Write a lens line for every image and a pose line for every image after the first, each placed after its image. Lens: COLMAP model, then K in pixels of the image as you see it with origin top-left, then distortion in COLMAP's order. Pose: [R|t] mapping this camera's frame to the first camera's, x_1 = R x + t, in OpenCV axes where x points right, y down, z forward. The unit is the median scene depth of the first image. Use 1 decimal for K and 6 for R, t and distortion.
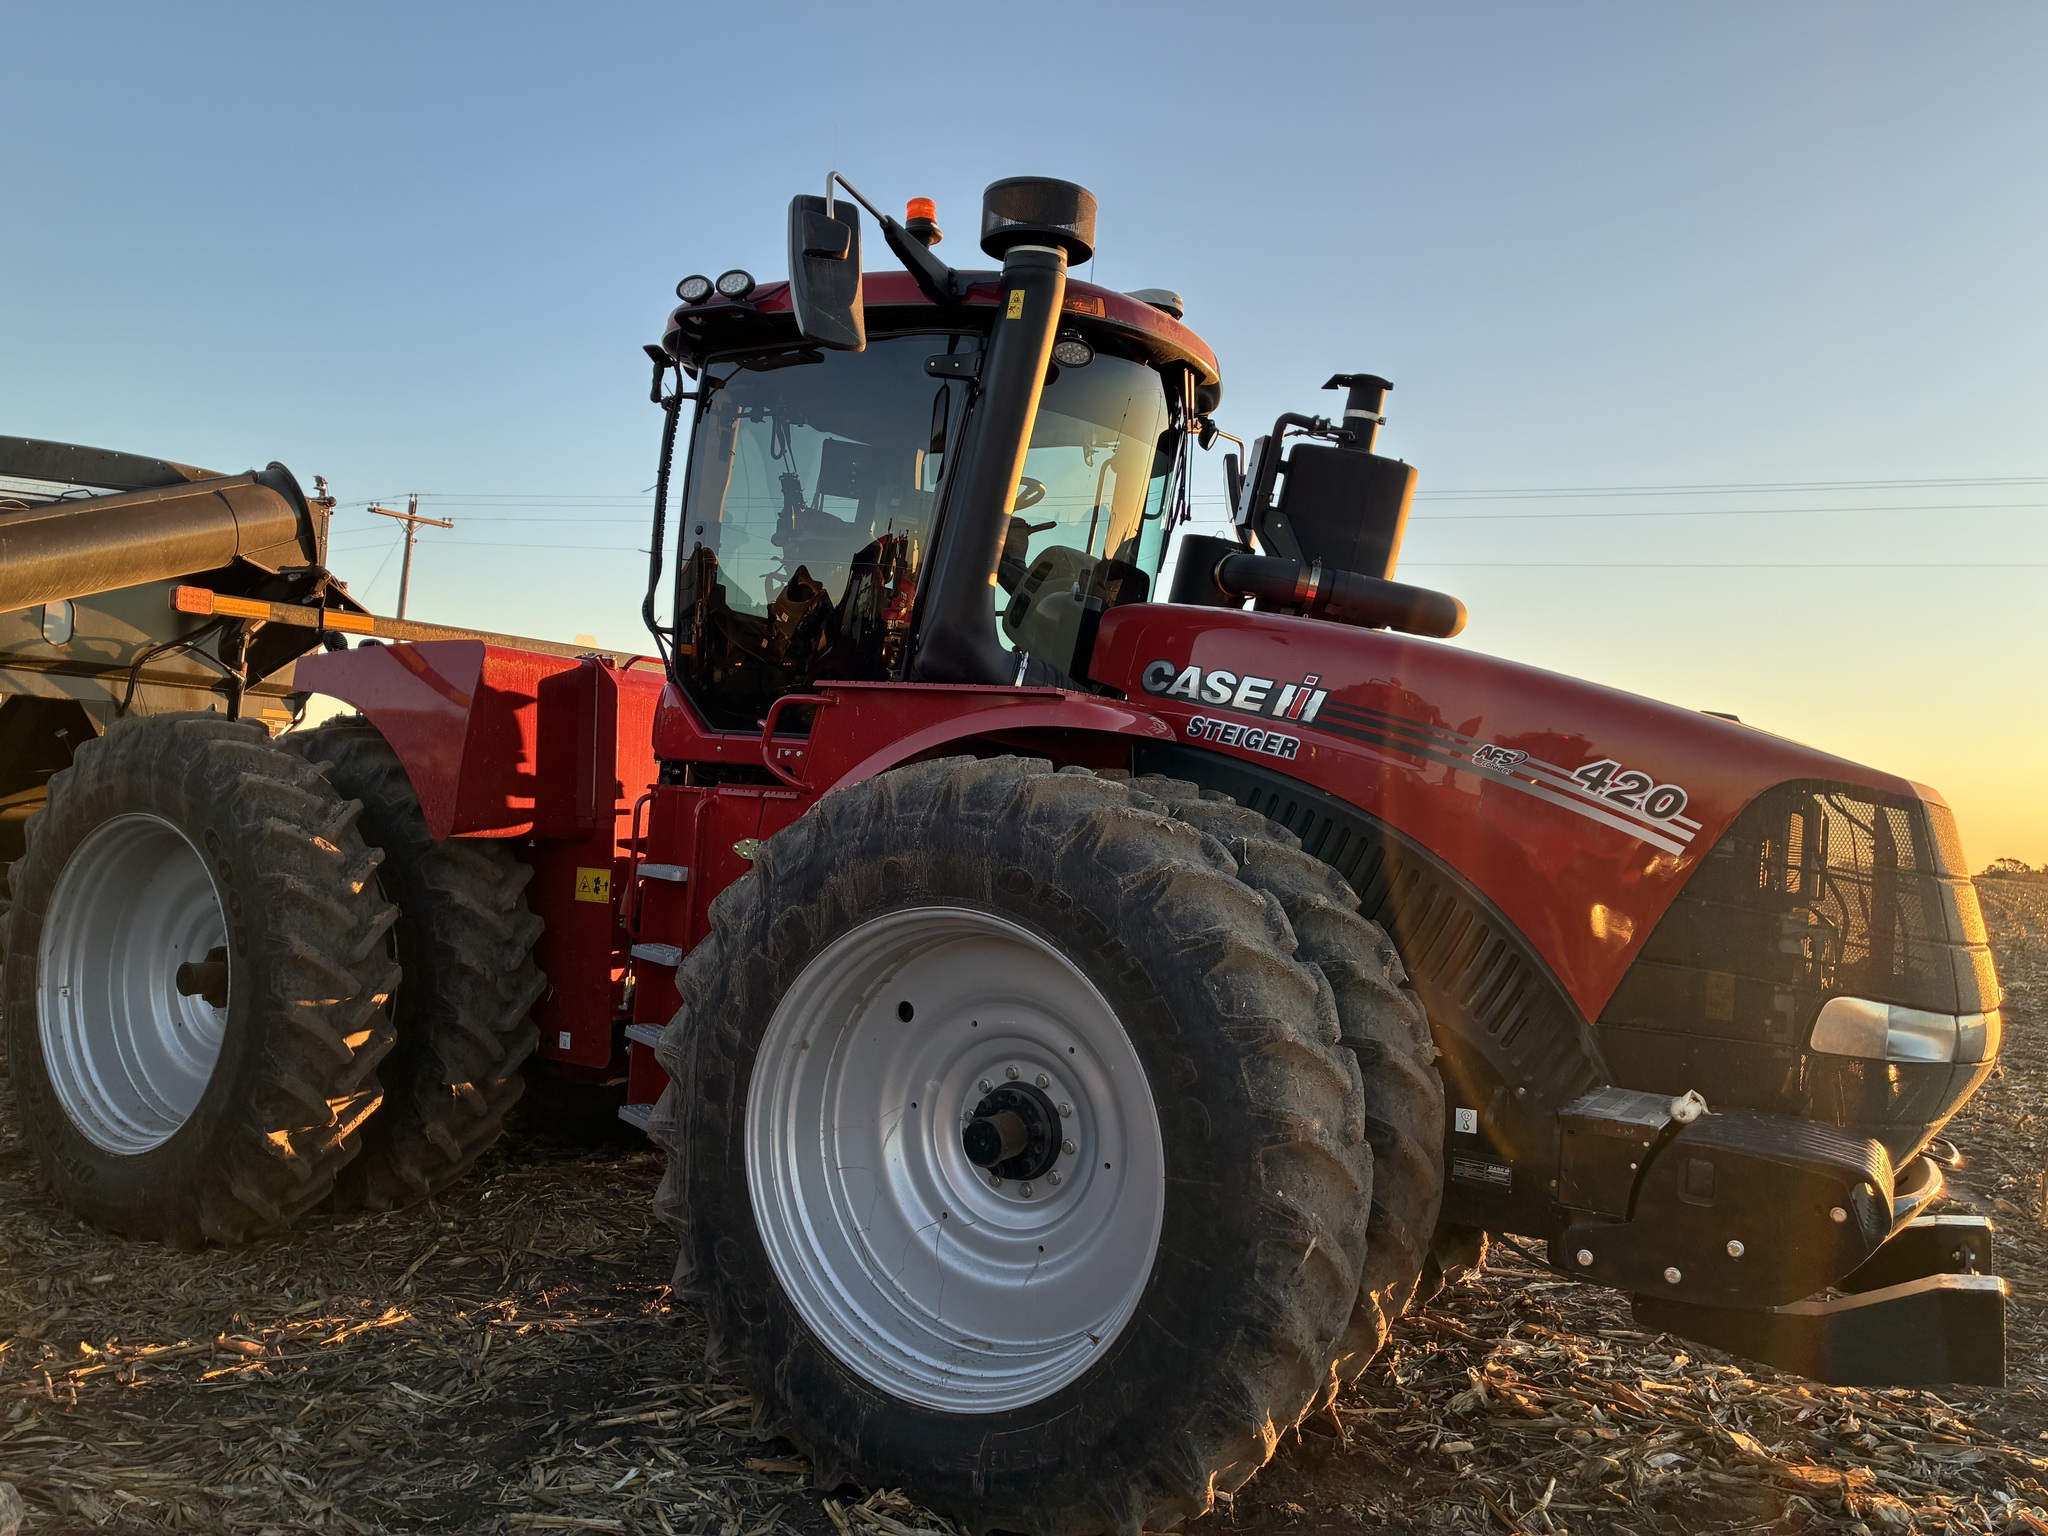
lens RADIAL K [[1617.7, 0, 1024.6], [0, 1617.7, 764.6], [0, 0, 1]] dist [0.038532, -0.070897]
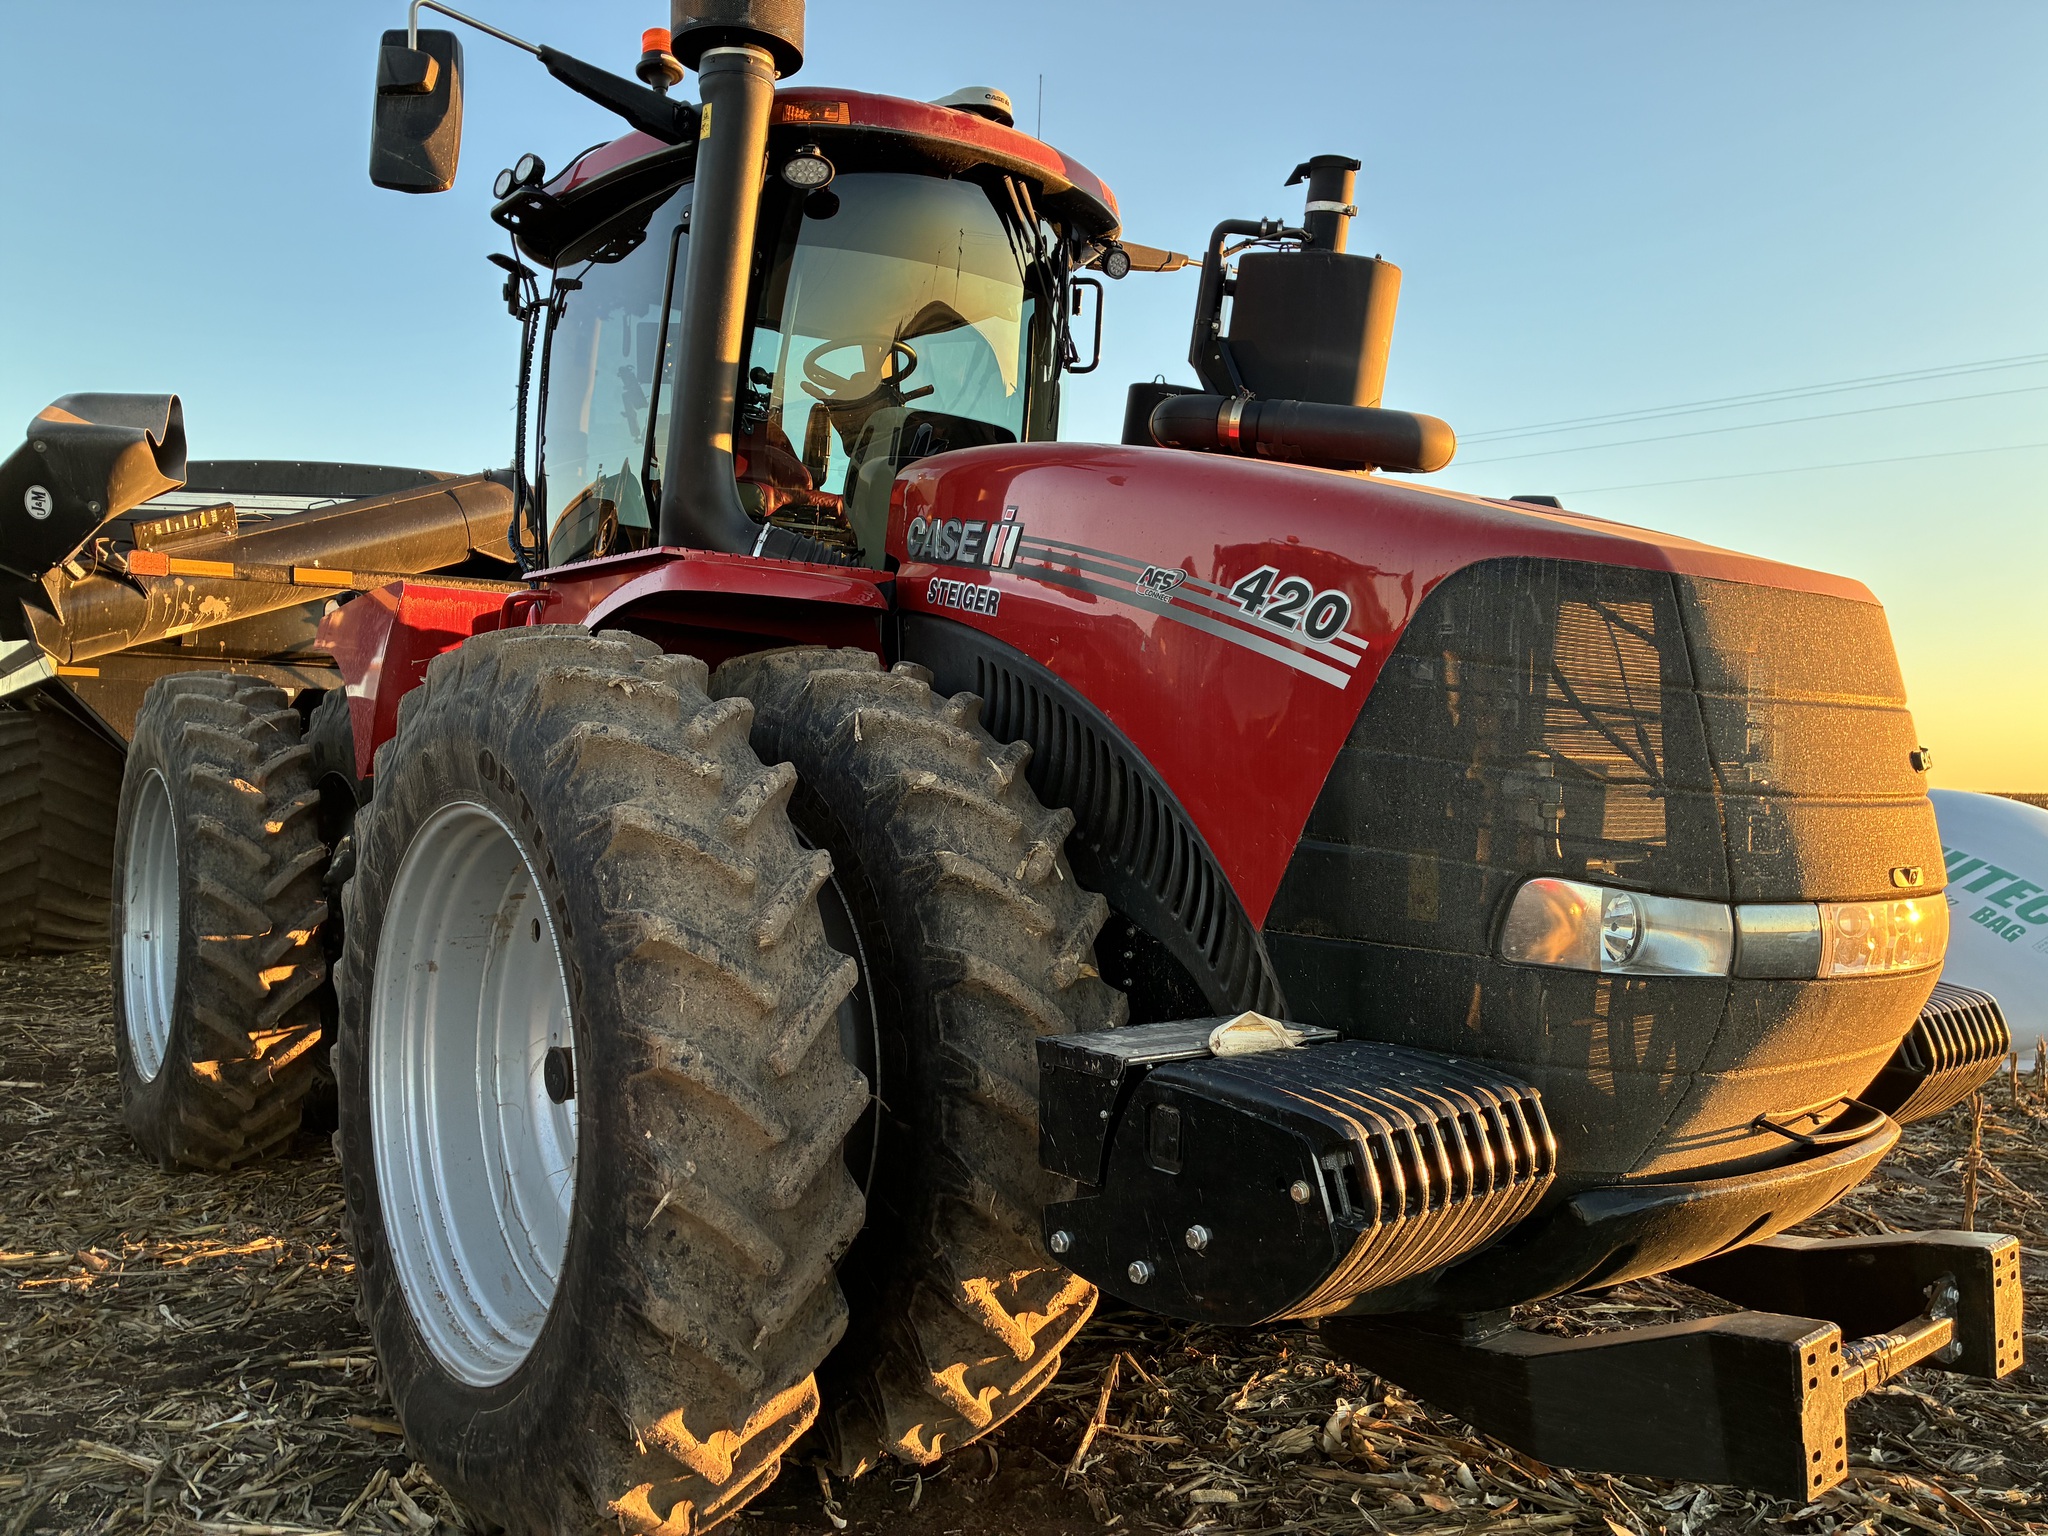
lens RADIAL K [[1587.1, 0, 1022.5], [0, 1587.1, 770.0], [0, 0, 1]] dist [0.062728, -0.083330]
pose [[0.927811, -0.049089, -0.369807, 0.422679], [0.052687, 0.998611, -0.000372, 0.067522], [0.369311, -0.019138, 0.929109, 0.243530]]
